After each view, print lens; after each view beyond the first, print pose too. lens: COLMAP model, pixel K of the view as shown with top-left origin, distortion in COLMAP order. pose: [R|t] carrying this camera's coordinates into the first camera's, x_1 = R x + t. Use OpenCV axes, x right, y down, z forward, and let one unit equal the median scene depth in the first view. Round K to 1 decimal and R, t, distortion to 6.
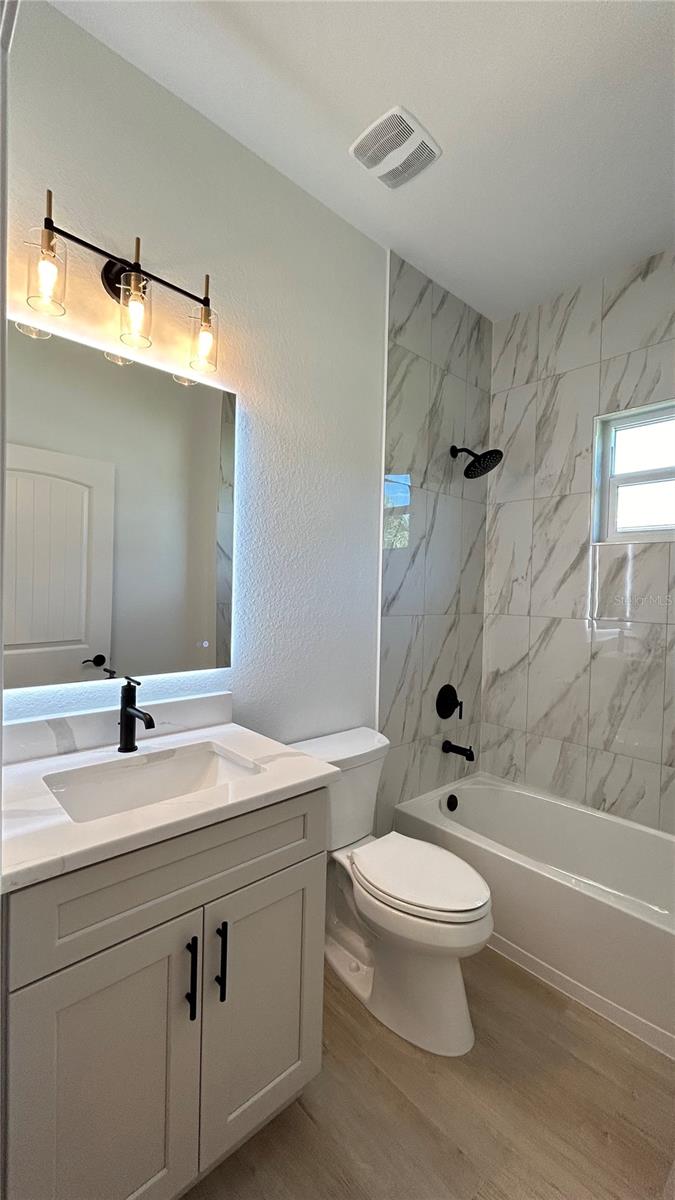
lens RADIAL K [[487.5, 0, 337.5], [0, 487.5, 600.0], [0, 0, 1]] dist [0.000383, 0.000378]
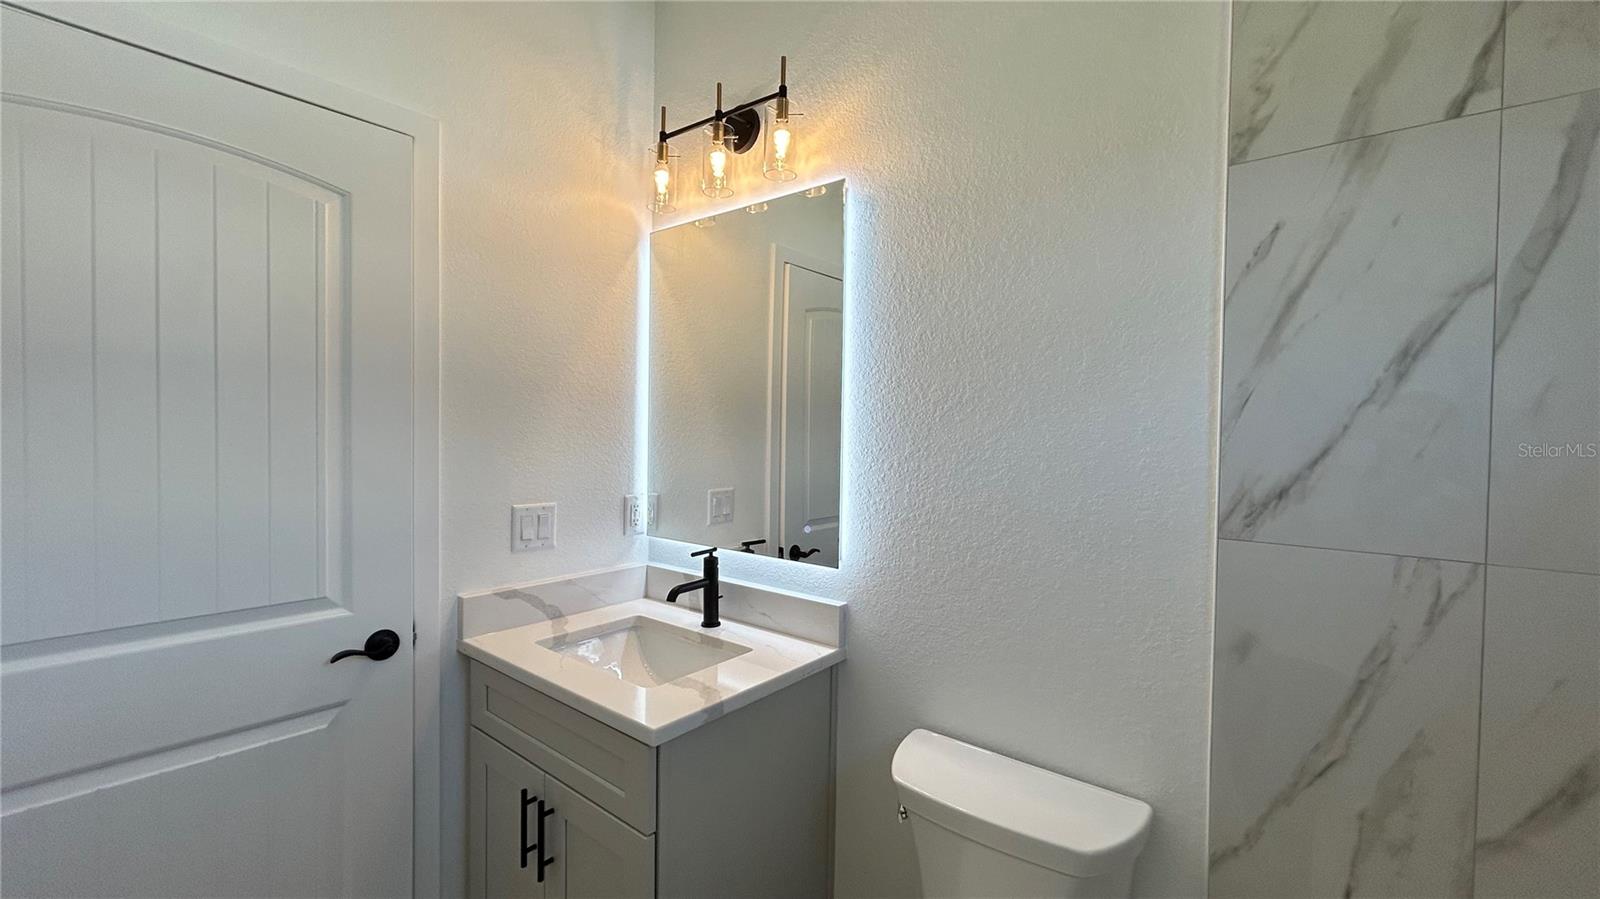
lens RADIAL K [[650.0, 0, 801.7], [0, 650.0, 449.0], [0, 0, 1]] dist [0.000383, 0.000378]
pose [[0.150242, -0.001120, -0.988649, 0.655475], [-0.035580, 0.999345, -0.006539, -0.024498], [0.988009, 0.036158, 0.150104, 0.756242]]
